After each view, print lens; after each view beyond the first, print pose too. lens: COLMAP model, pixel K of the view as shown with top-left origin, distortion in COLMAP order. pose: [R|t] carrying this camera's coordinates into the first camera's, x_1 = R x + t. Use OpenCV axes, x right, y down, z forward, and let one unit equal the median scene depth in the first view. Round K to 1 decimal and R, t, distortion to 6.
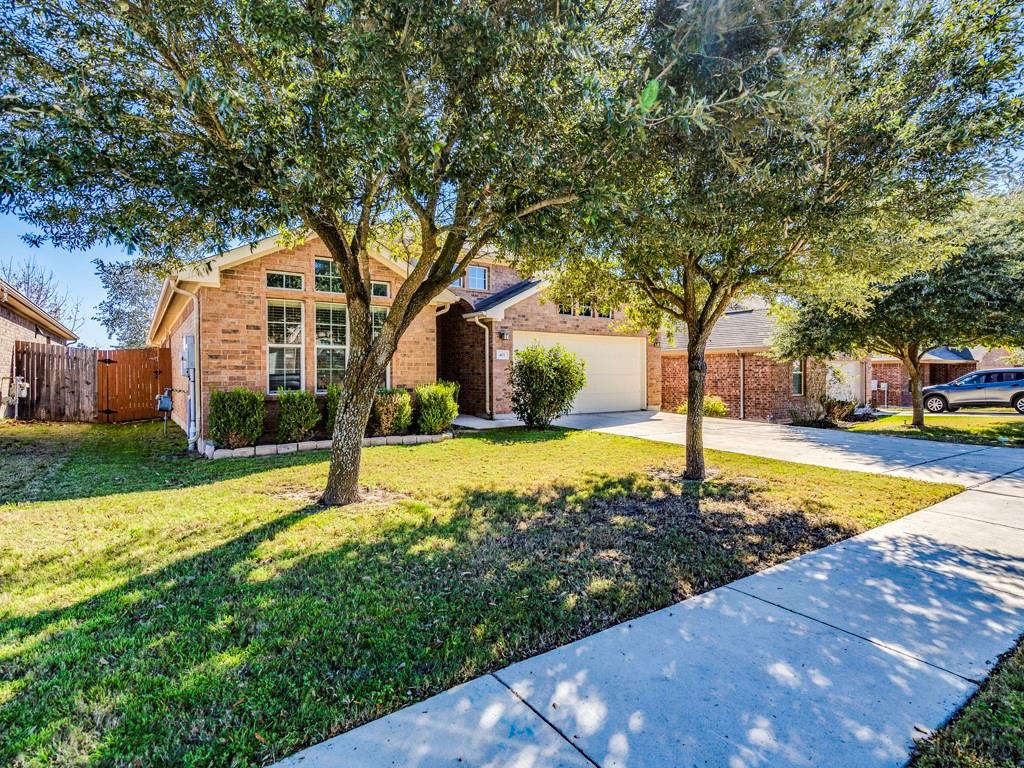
lens RADIAL K [[542.5, 0, 519.1], [0, 542.5, 380.0], [0, 0, 1]] dist [-0.006319, 0.002082]
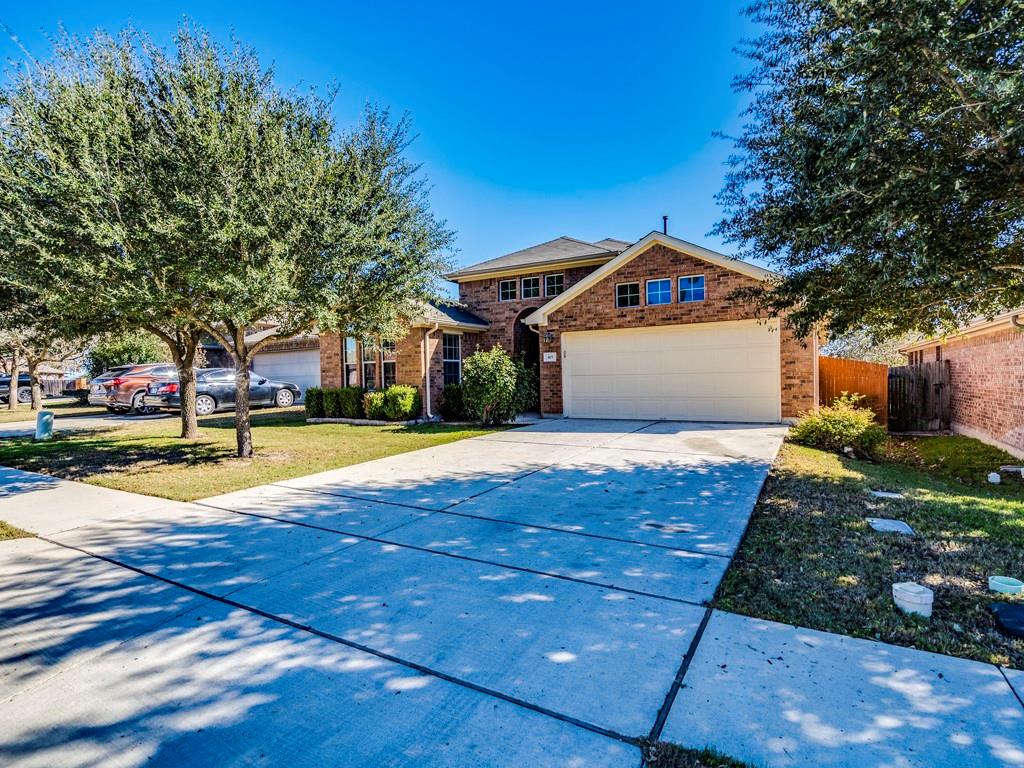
lens RADIAL K [[542.5, 0, 530.7], [0, 542.5, 389.1], [0, 0, 1]] dist [-0.006319, 0.002082]
pose [[0.395012, 0.012891, -0.918585, 1.597605], [0.009622, 0.999789, 0.018168, -0.007192], [0.918625, -0.016015, 0.394805, 0.961180]]
